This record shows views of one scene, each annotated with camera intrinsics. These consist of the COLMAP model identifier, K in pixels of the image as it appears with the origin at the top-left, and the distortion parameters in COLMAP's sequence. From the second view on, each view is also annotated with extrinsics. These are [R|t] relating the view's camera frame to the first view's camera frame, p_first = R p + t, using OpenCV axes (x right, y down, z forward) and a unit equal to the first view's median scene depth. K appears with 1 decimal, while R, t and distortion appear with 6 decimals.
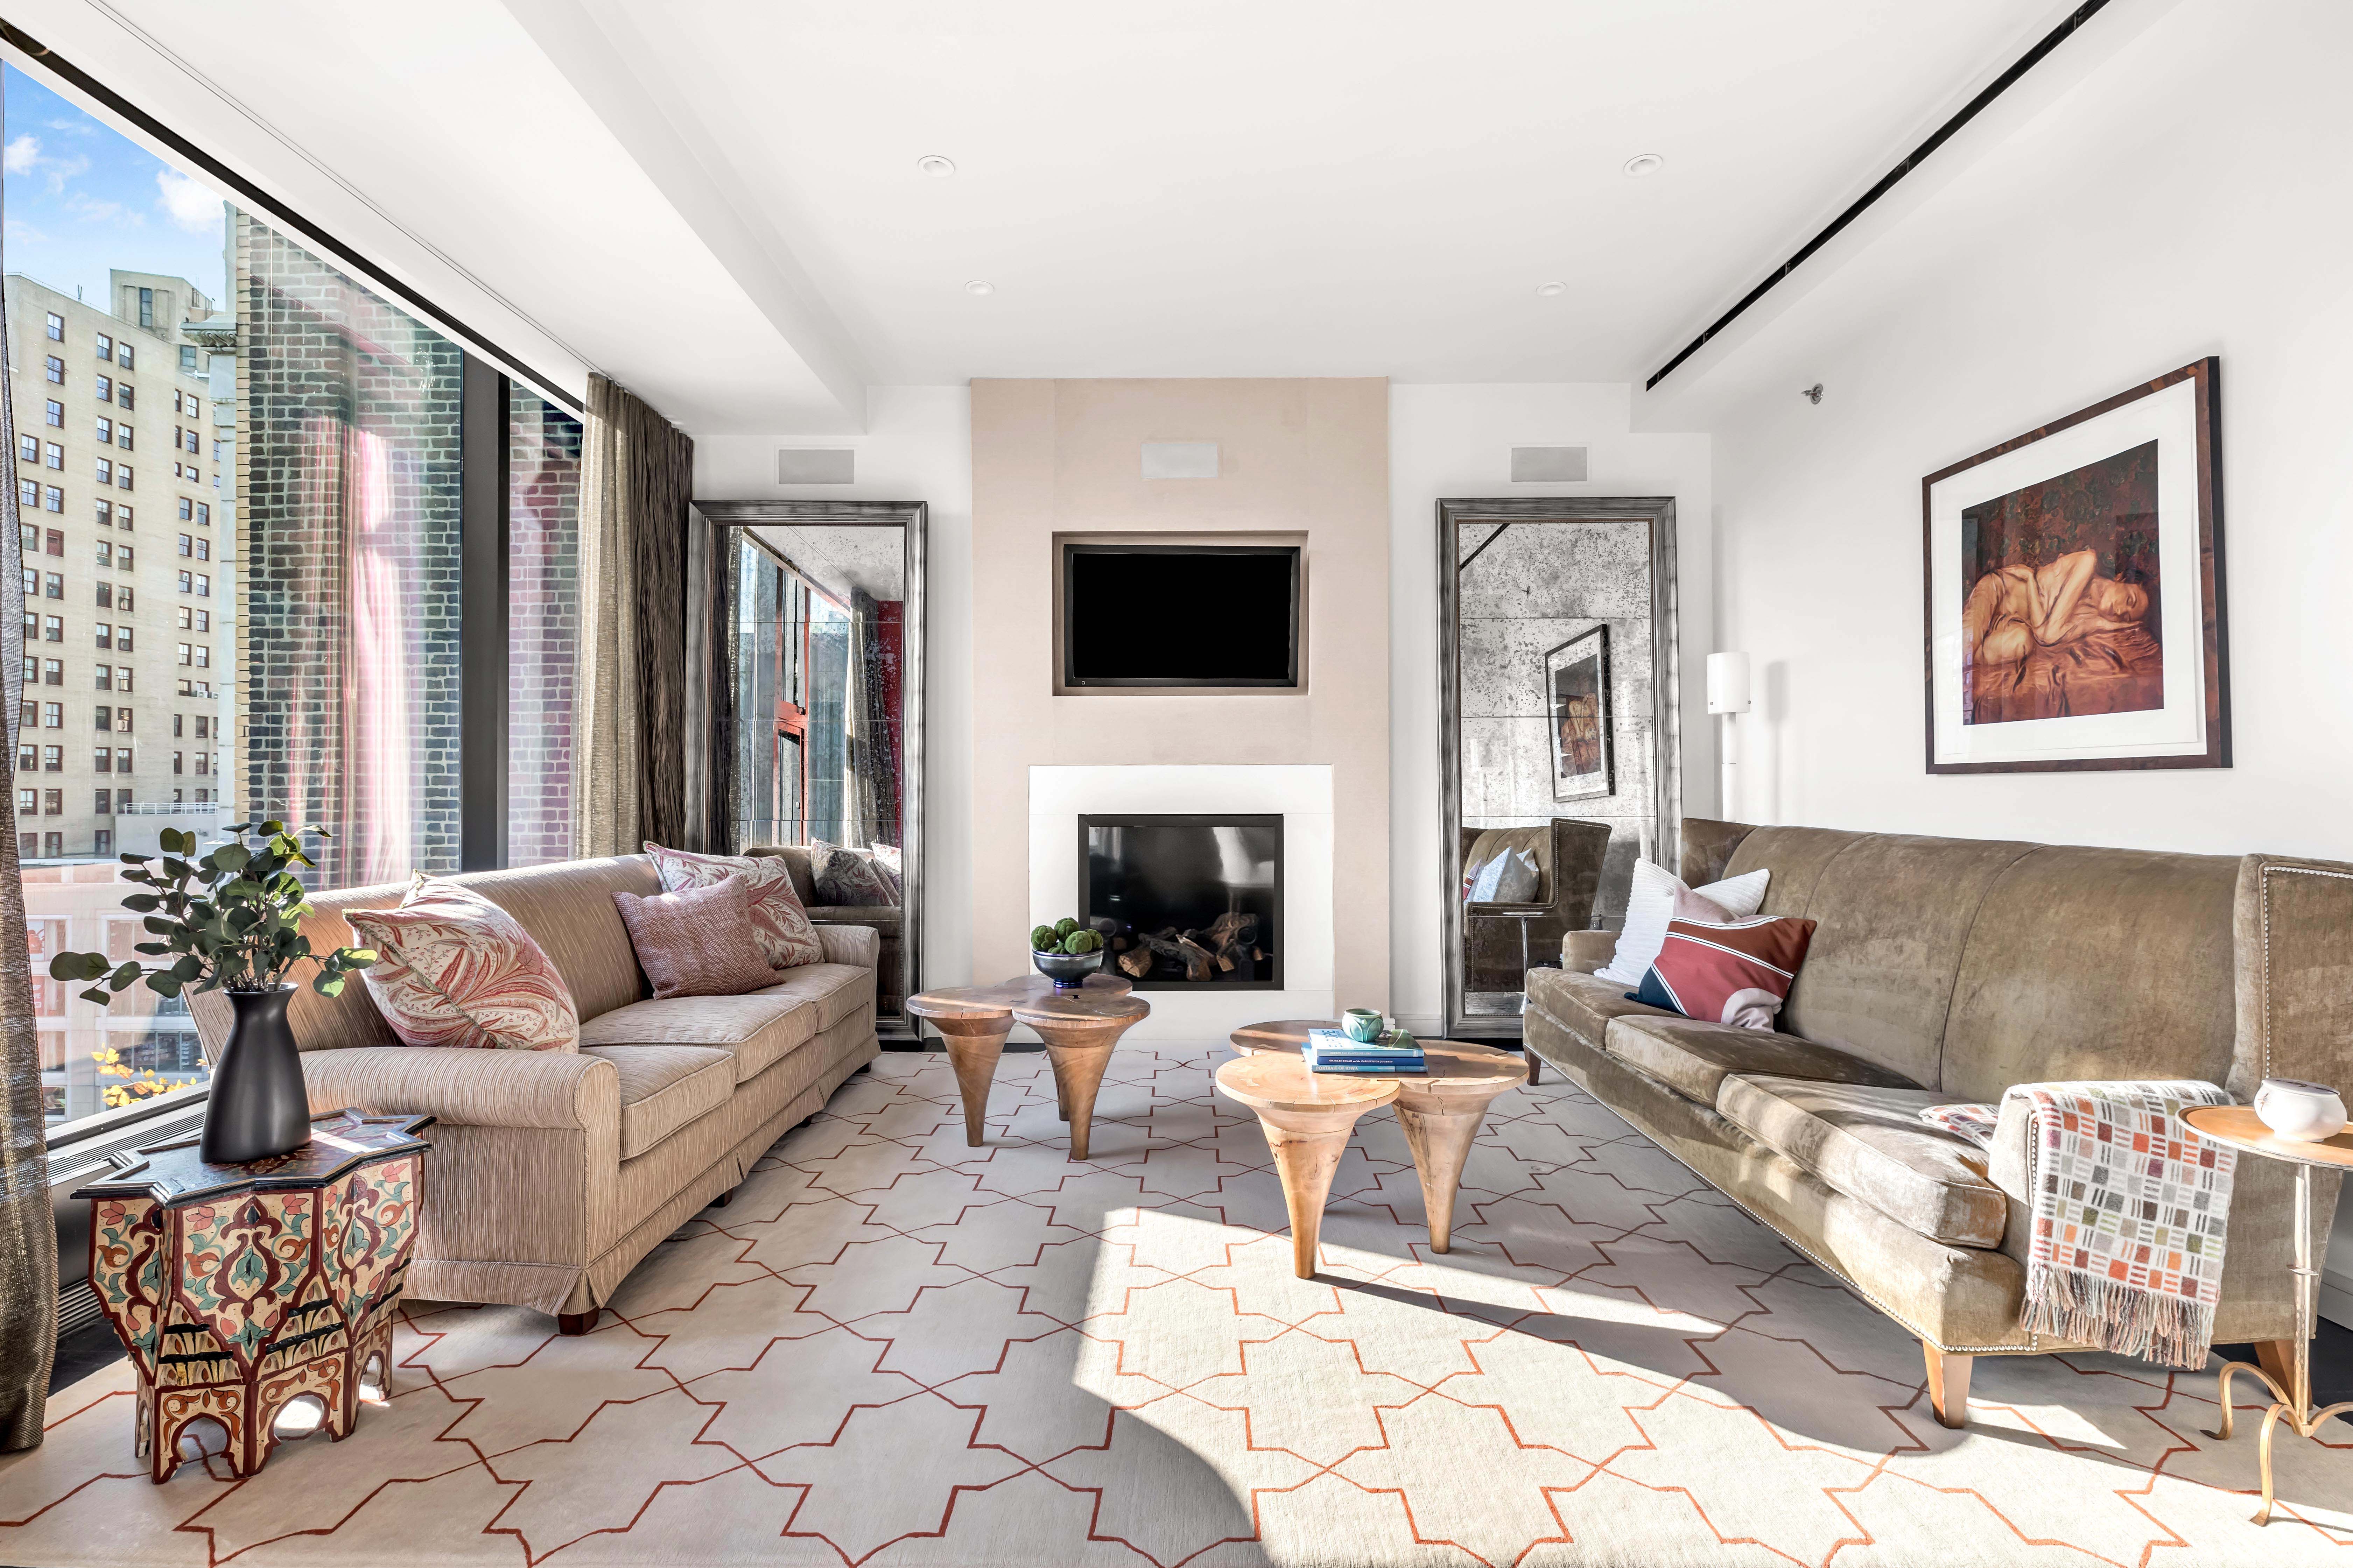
lens RADIAL K [[1047.6, 0, 1163.4], [0, 1047.6, 784.3], [0, 0, 1]] dist [-0.000685, 0.000190]
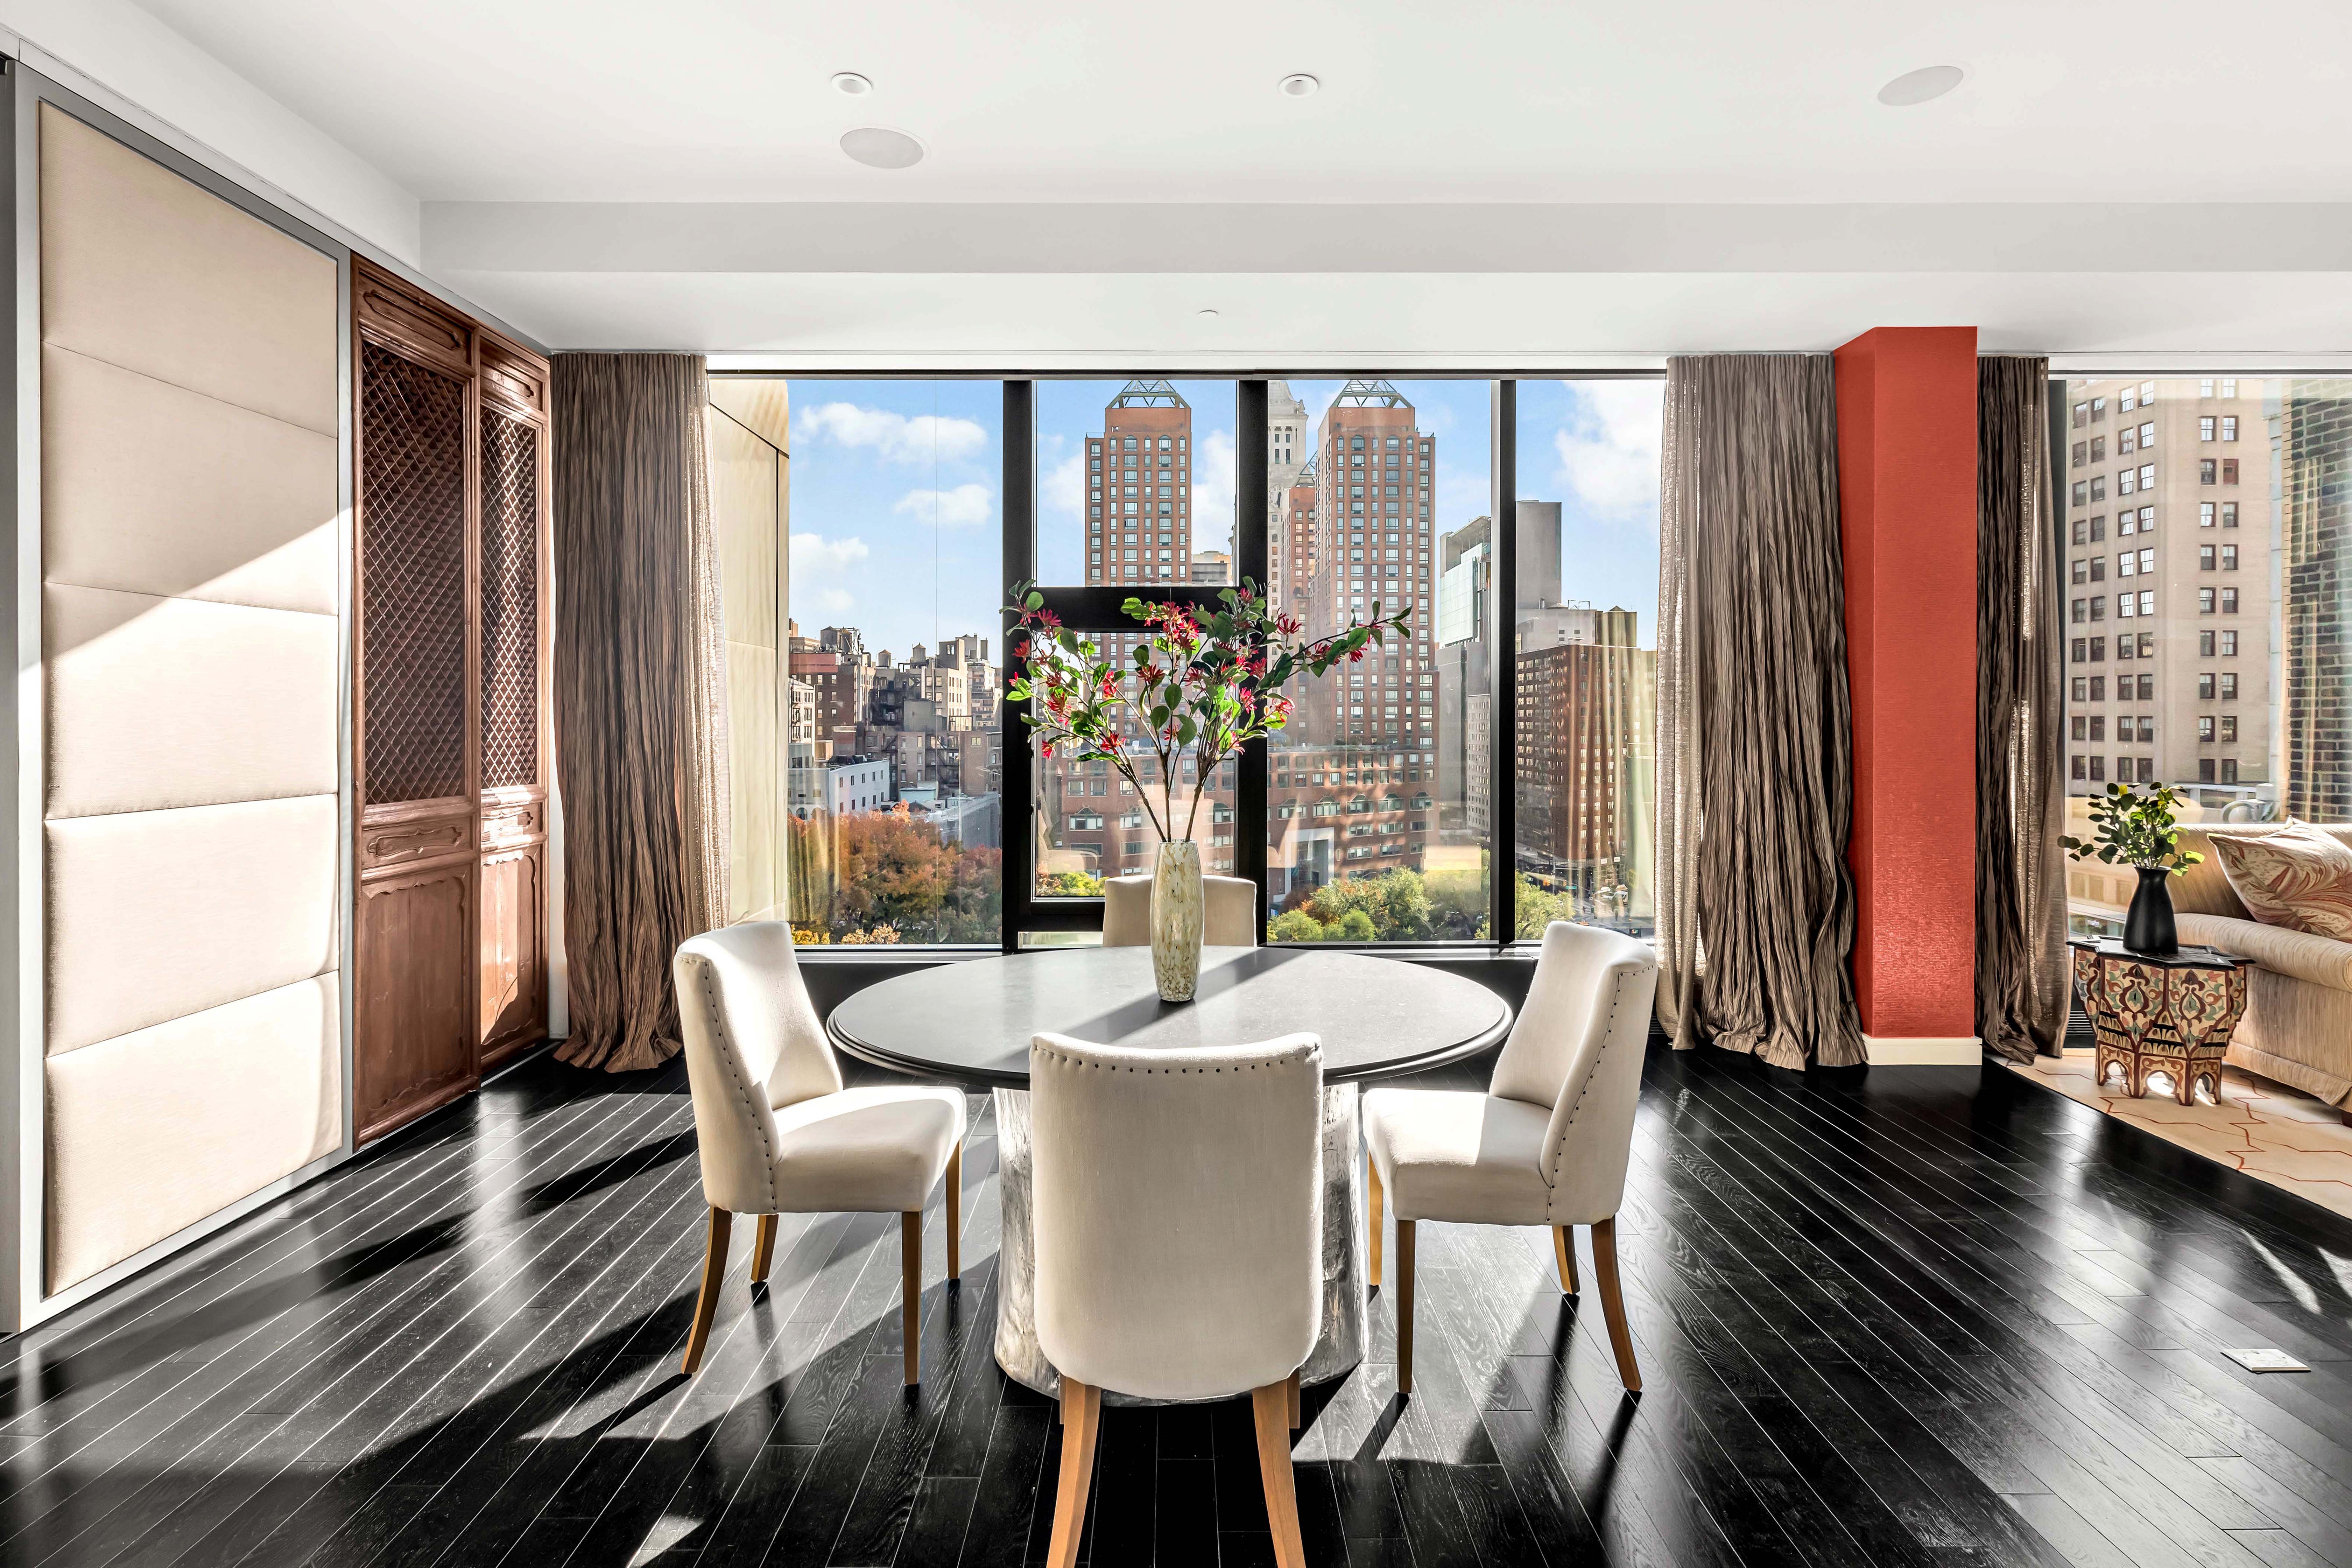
lens RADIAL K [[1132.8, 0, 1201.7], [0, 1132.8, 723.6], [0, 0, 1]] dist [-0.001020, 0.000420]
pose [[0.016911, 0.005207, -0.999843, 0.637193], [0.007053, 0.999961, 0.005327, -0.050506], [0.999832, -0.007142, 0.016874, -0.422157]]
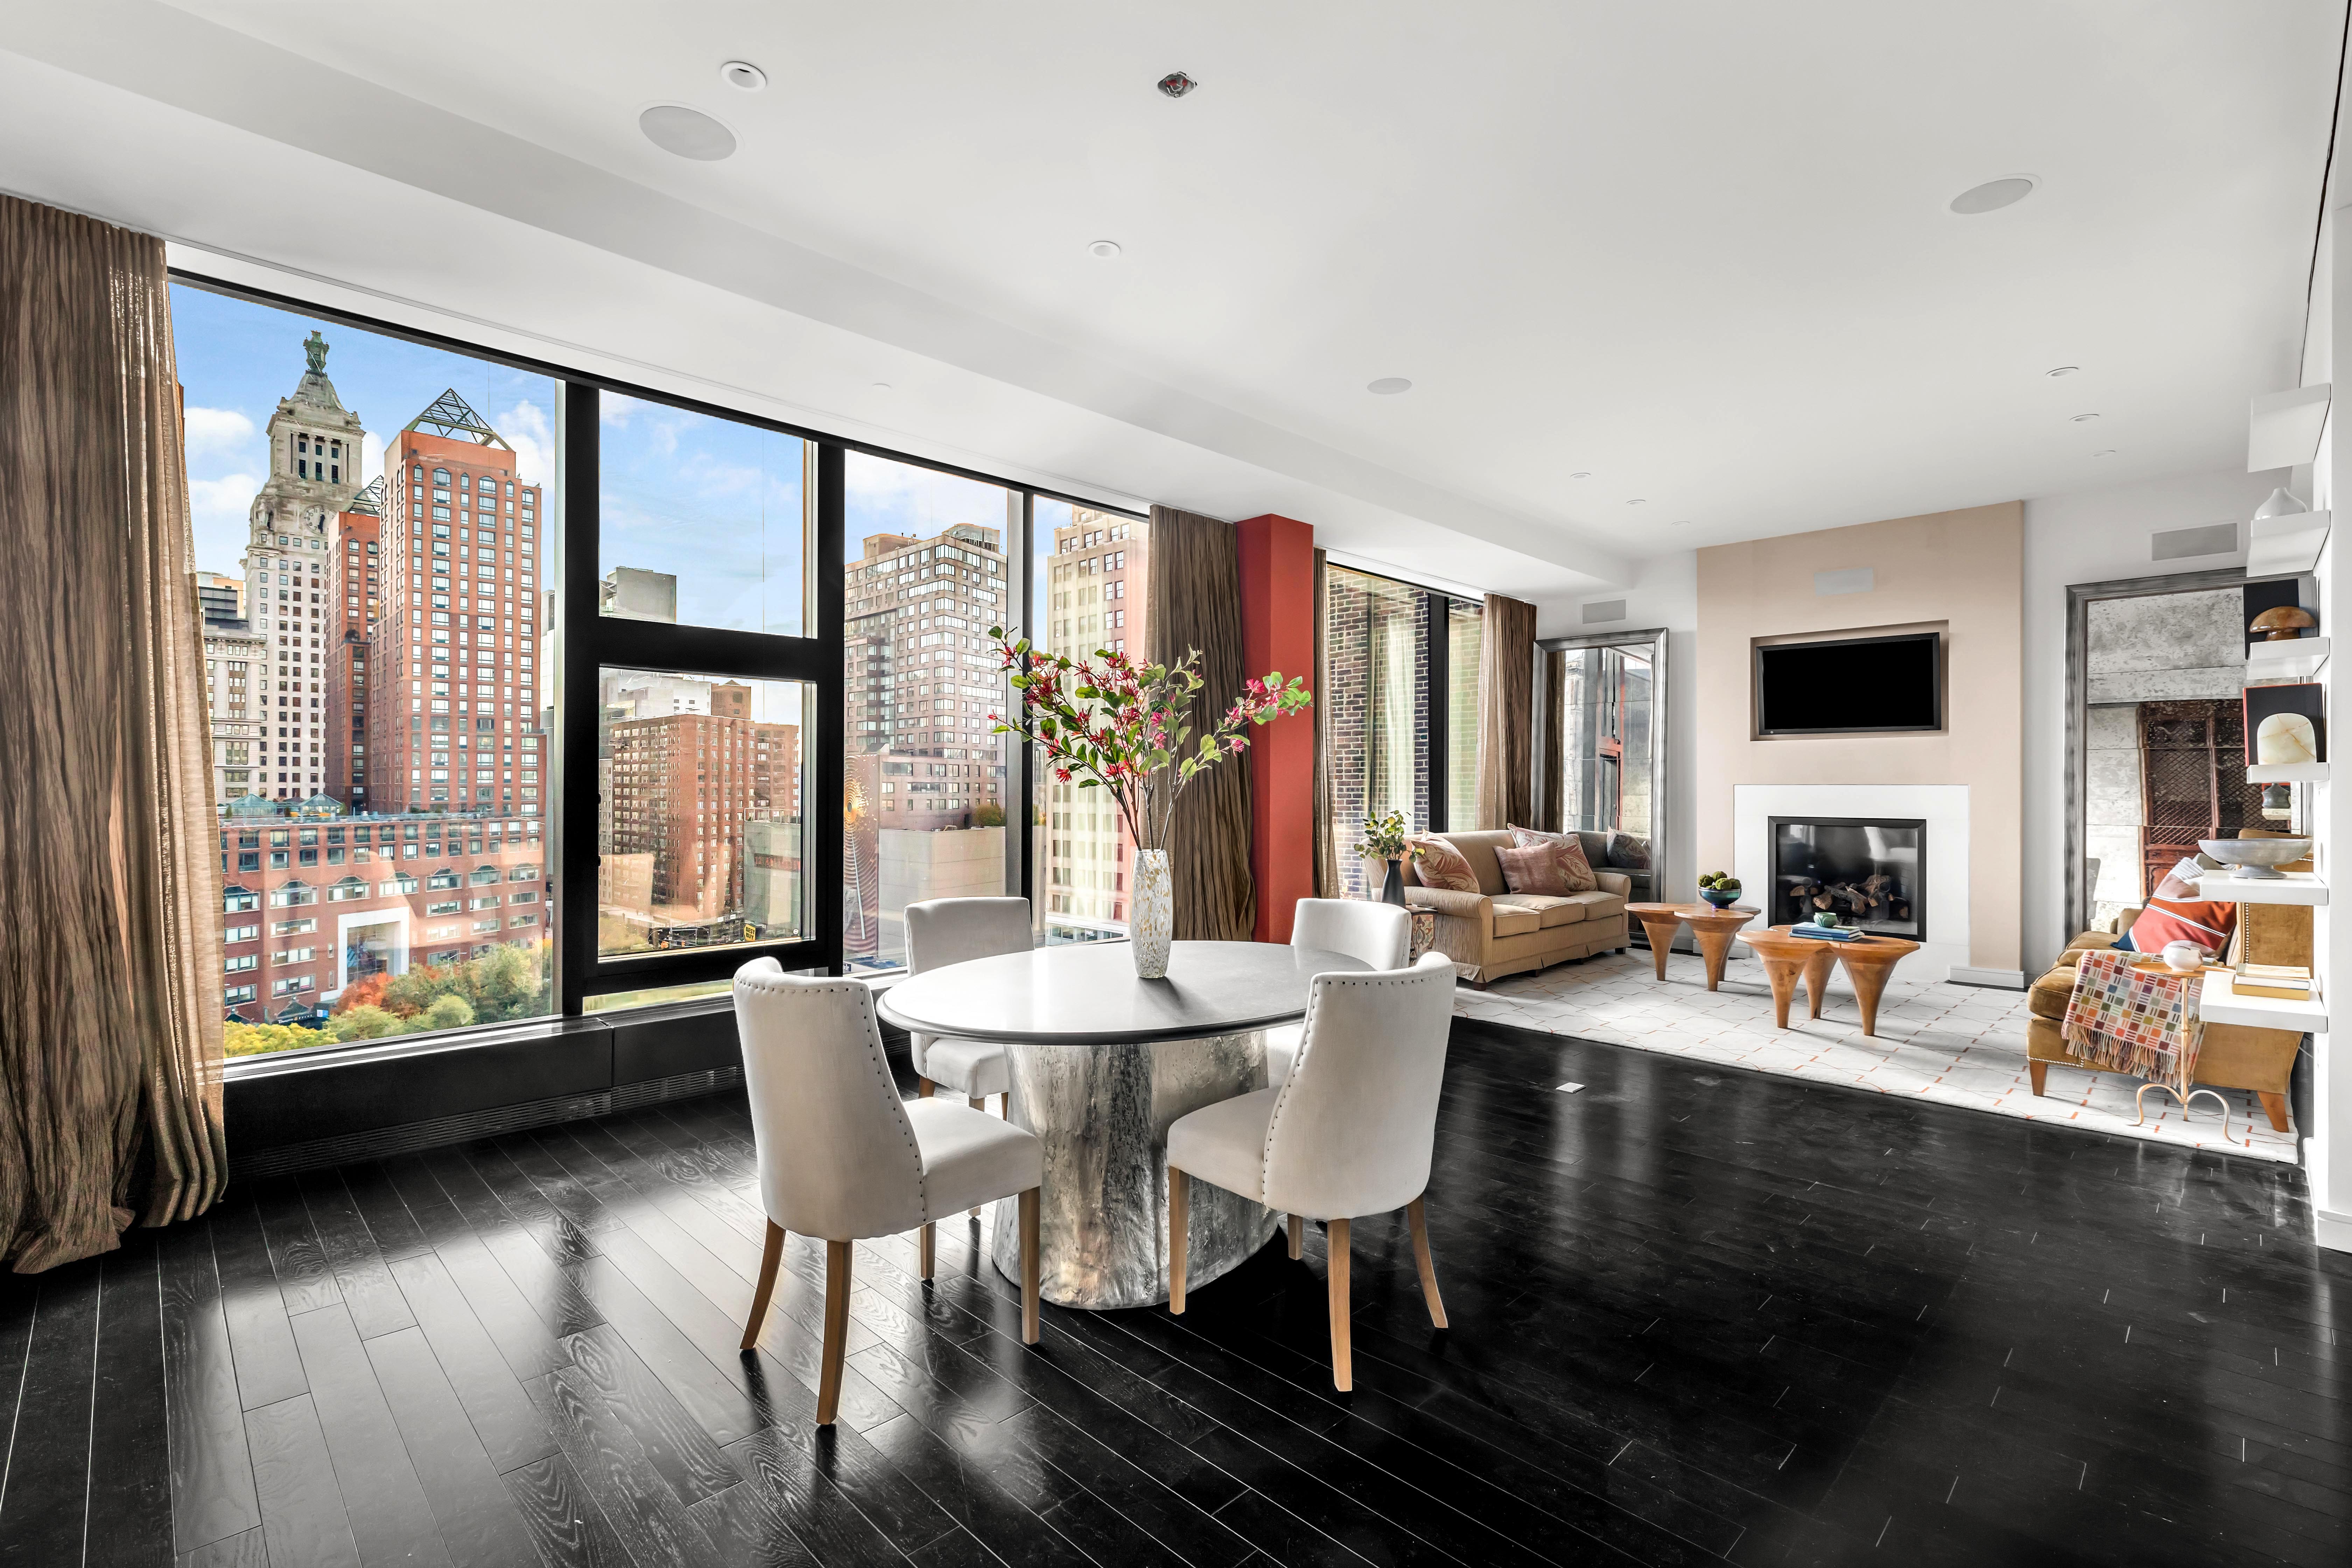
lens RADIAL K [[1033.6, 0, 1176.0], [0, 1033.6, 784.0], [0, 0, 1]] dist [0.012160, 0.000127]
pose [[0.699262, 0.001741, -0.714863, 0.532418], [-0.000223, 0.999998, 0.002217, -0.028708], [0.714865, -0.001391, 0.699261, -0.942006]]
